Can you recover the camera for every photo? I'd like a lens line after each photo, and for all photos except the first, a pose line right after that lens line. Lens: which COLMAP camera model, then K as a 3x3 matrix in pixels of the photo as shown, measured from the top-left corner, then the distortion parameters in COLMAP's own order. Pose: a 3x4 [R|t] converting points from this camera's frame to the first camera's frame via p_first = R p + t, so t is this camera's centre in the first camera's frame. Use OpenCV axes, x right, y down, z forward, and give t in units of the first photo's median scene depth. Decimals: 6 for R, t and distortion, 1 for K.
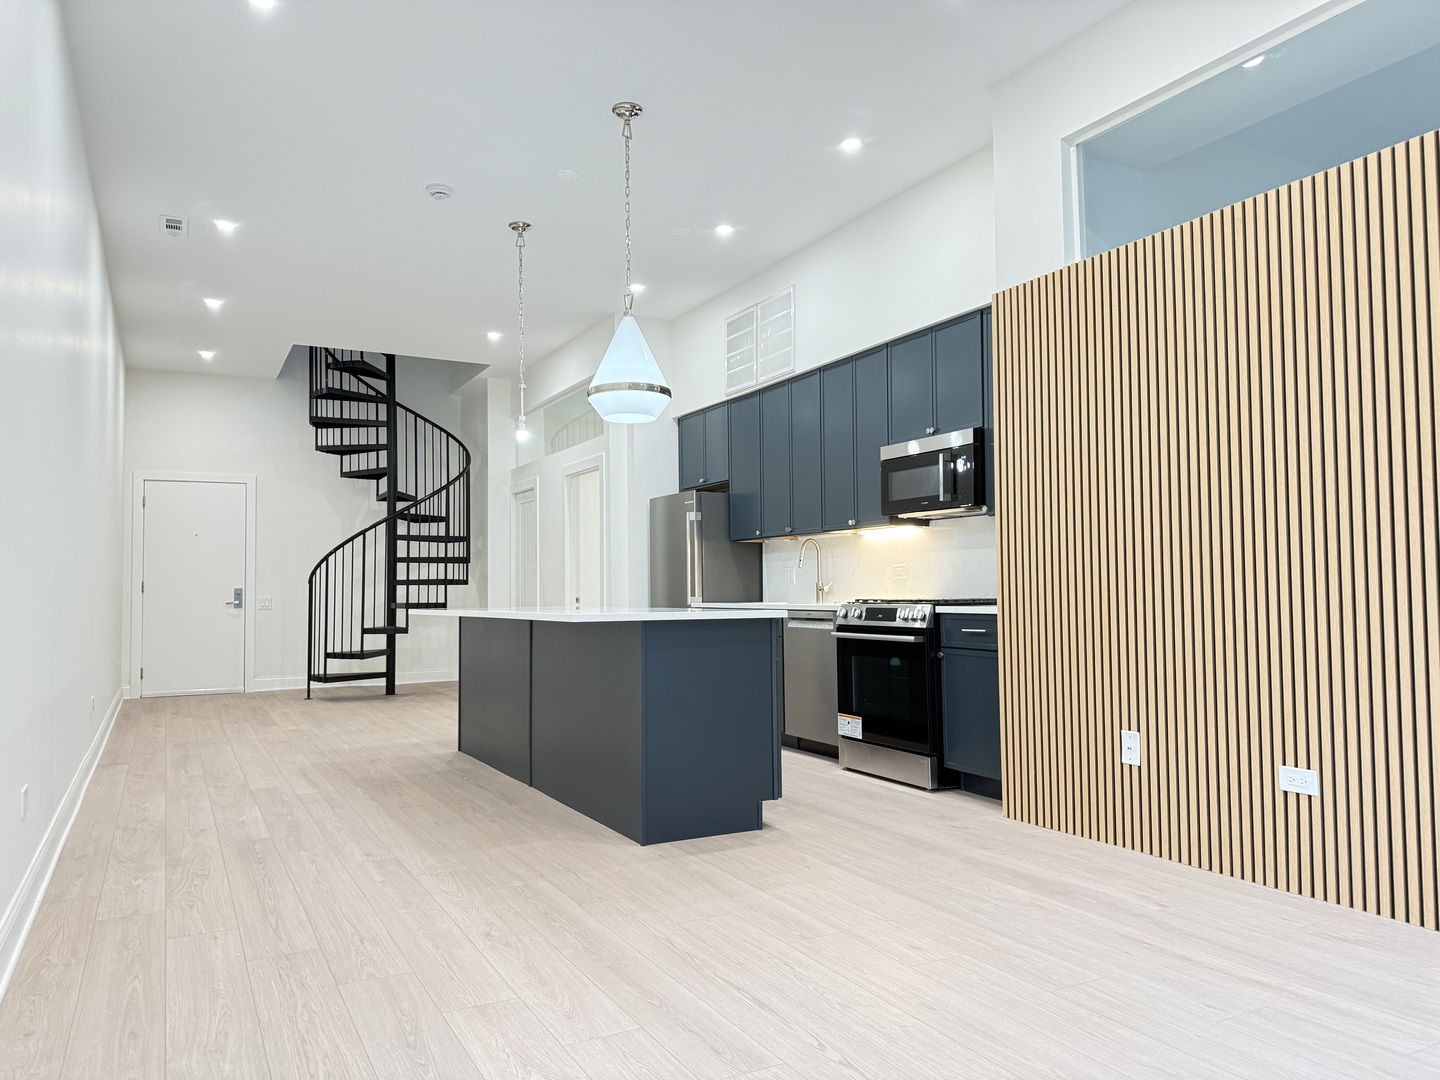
lens RADIAL K [[1017.6, 0, 720.0], [0, 1017.6, 540.0], [0, 0, 1]] dist [0.108542, -0.189721]
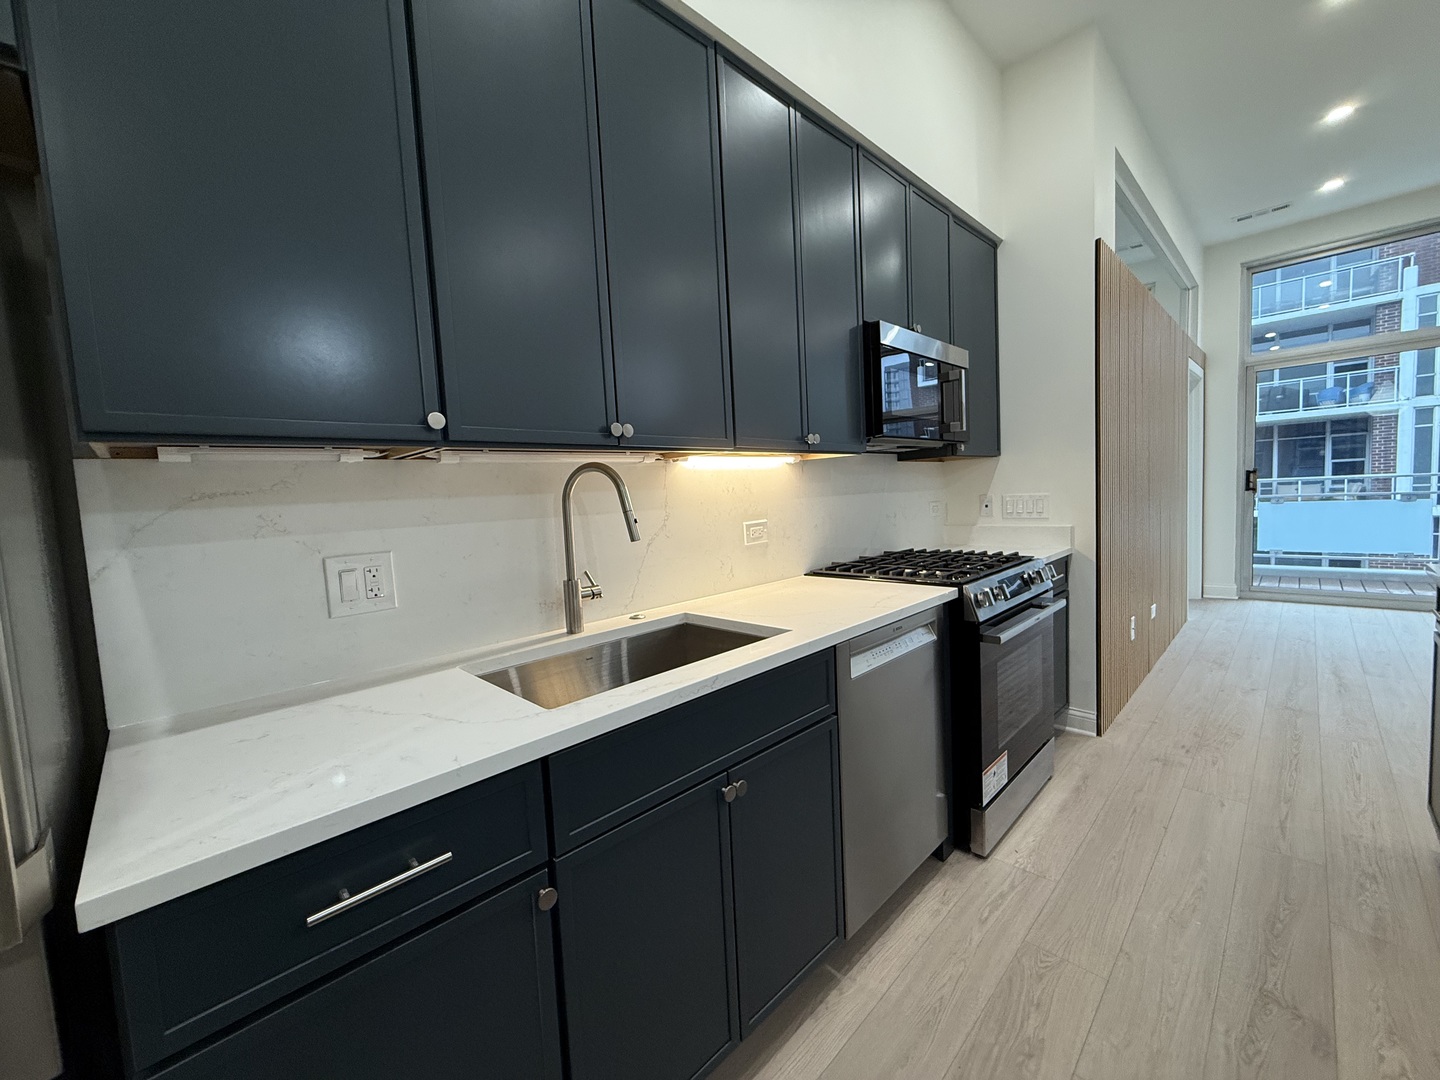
lens RADIAL K [[573.6, 0, 713.8], [0, 573.6, 536.3], [0, 0, 1]] dist [0.001319, -0.000100]
pose [[-0.271637, -0.045091, 0.961343, -0.142912], [0.007080, 0.998781, 0.048848, 0.017948], [-0.962374, 0.020075, -0.270987, 1.178643]]
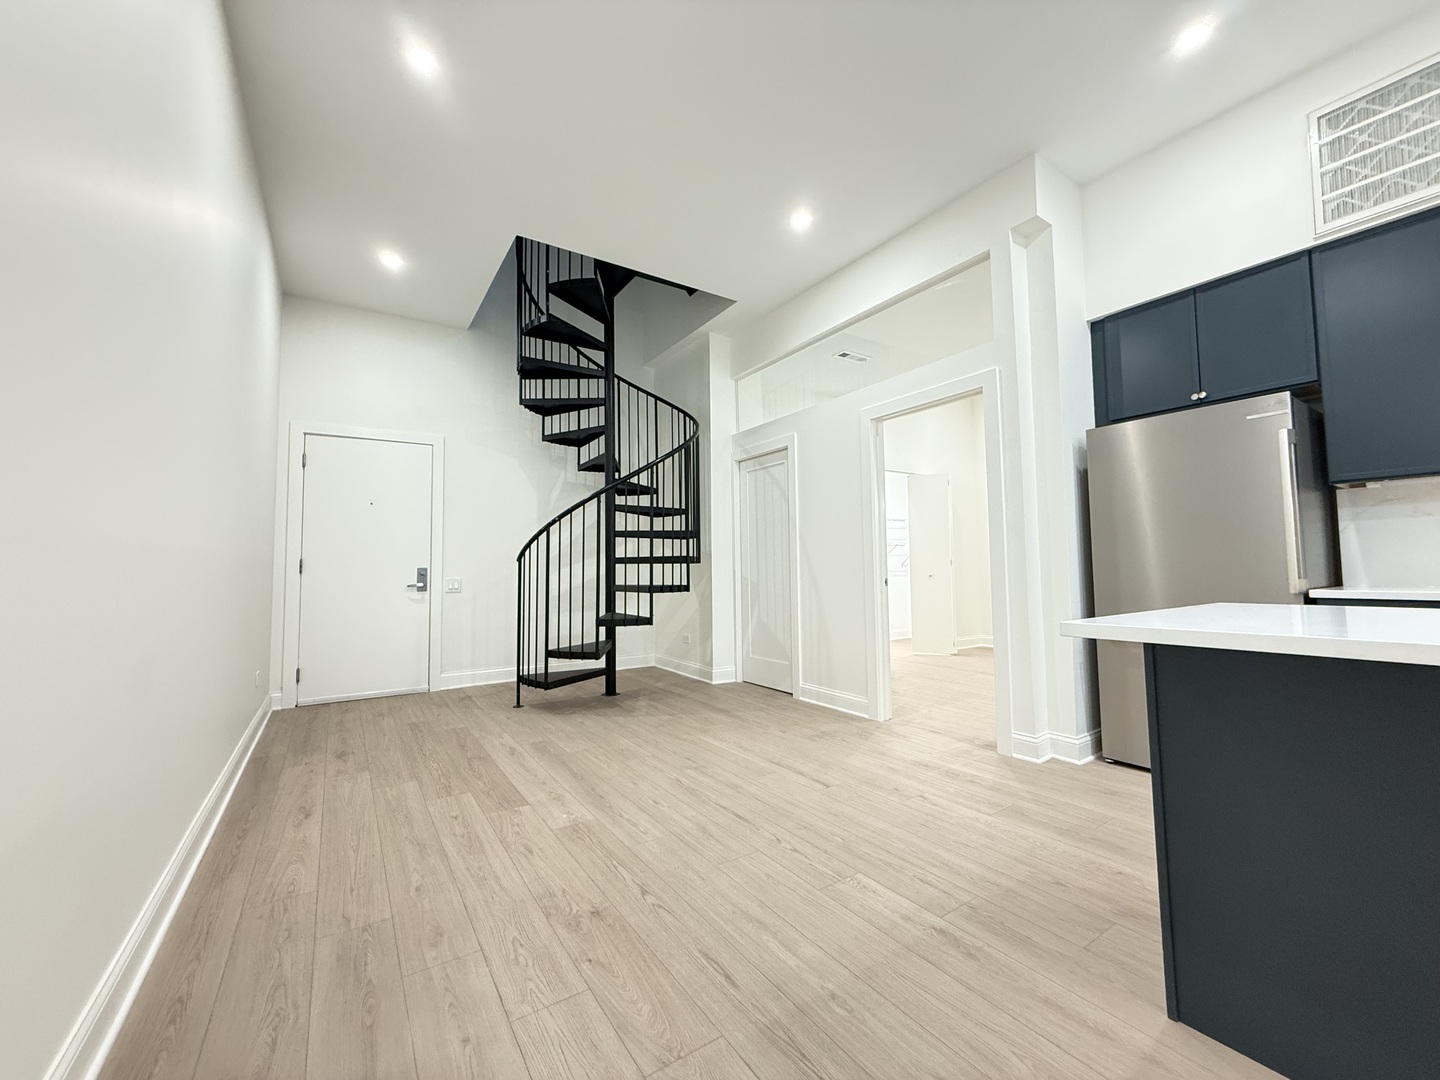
lens RADIAL K [[573.6, 0, 713.8], [0, 573.6, 536.3], [0, 0, 1]] dist [0.001319, -0.000100]
pose [[0.996026, 0.003014, 0.089012, -0.474703], [-0.001829, 0.999909, -0.013383, 0.047166], [-0.089045, 0.013167, 0.995941, 0.895357]]
